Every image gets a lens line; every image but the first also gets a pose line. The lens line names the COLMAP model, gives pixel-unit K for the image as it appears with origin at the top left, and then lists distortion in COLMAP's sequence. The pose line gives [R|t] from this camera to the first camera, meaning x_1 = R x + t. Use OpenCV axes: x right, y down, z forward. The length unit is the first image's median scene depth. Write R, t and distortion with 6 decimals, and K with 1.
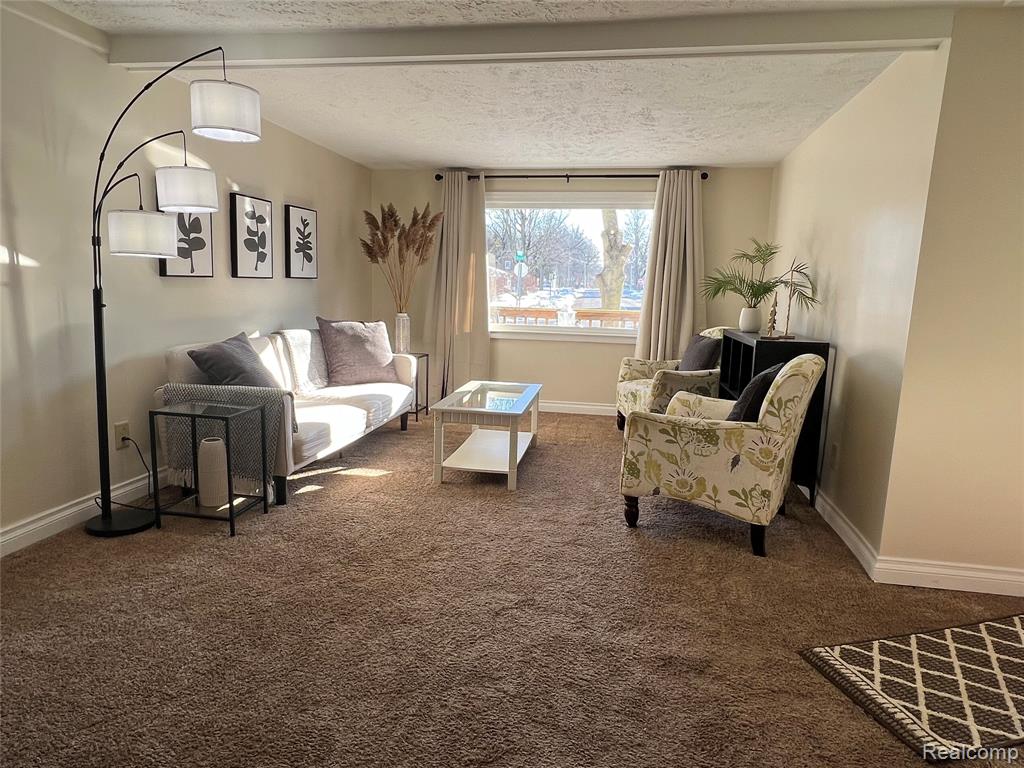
lens RADIAL K [[638.4, 0, 513.8], [0, 638.4, 387.7], [0, 0, 1]] dist [-0.004112, 0.001289]
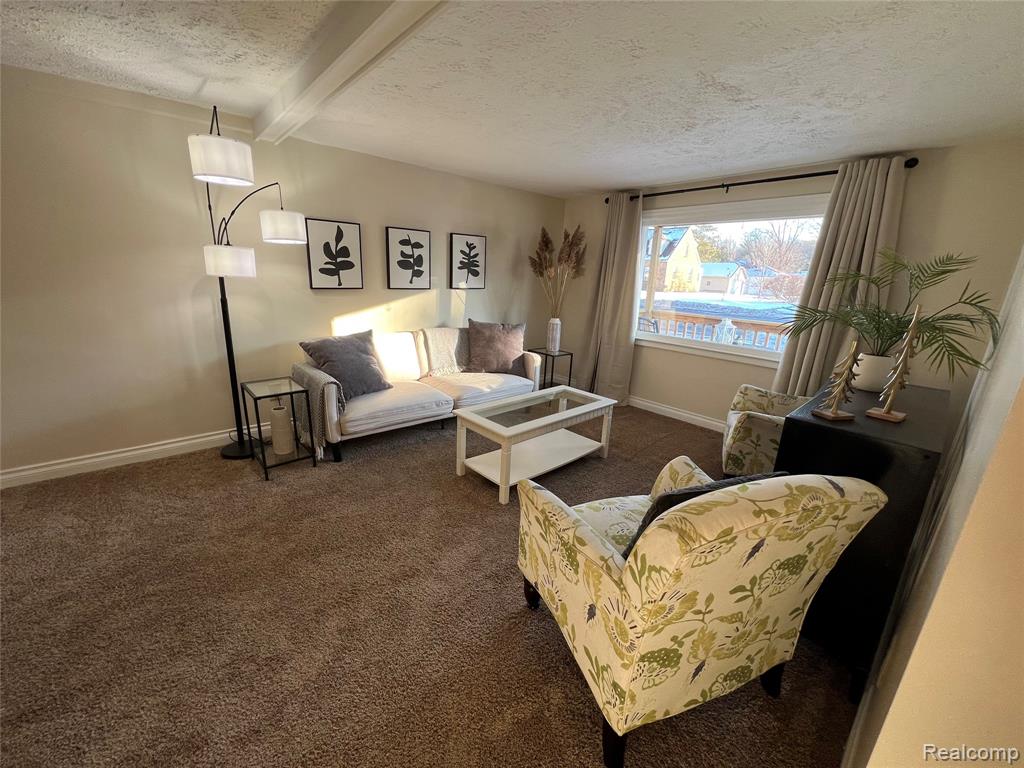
lens RADIAL K [[406.2, 0, 512.9], [0, 406.2, 385.1], [0, 0, 1]] dist [-0.002720, -0.000069]
pose [[0.788745, 0.167523, -0.591454, 0.319852], [-0.117475, 0.985495, 0.122470, -0.097893], [0.603392, -0.027116, 0.796984, 0.415511]]
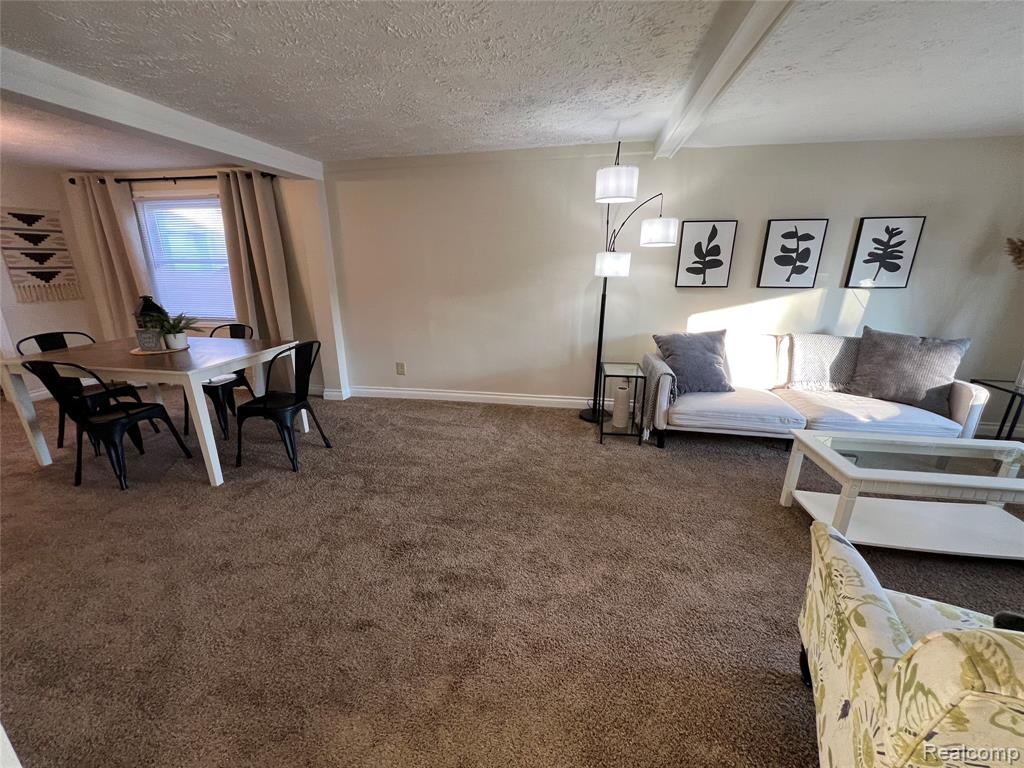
lens RADIAL K [[406.2, 0, 513.2], [0, 406.2, 385.0], [0, 0, 1]] dist [-0.002720, -0.000069]
pose [[0.018204, 0.260357, -0.965341, 0.378455], [-0.162232, 0.953475, 0.254097, -0.104218], [0.986585, 0.151983, 0.059596, 0.454234]]
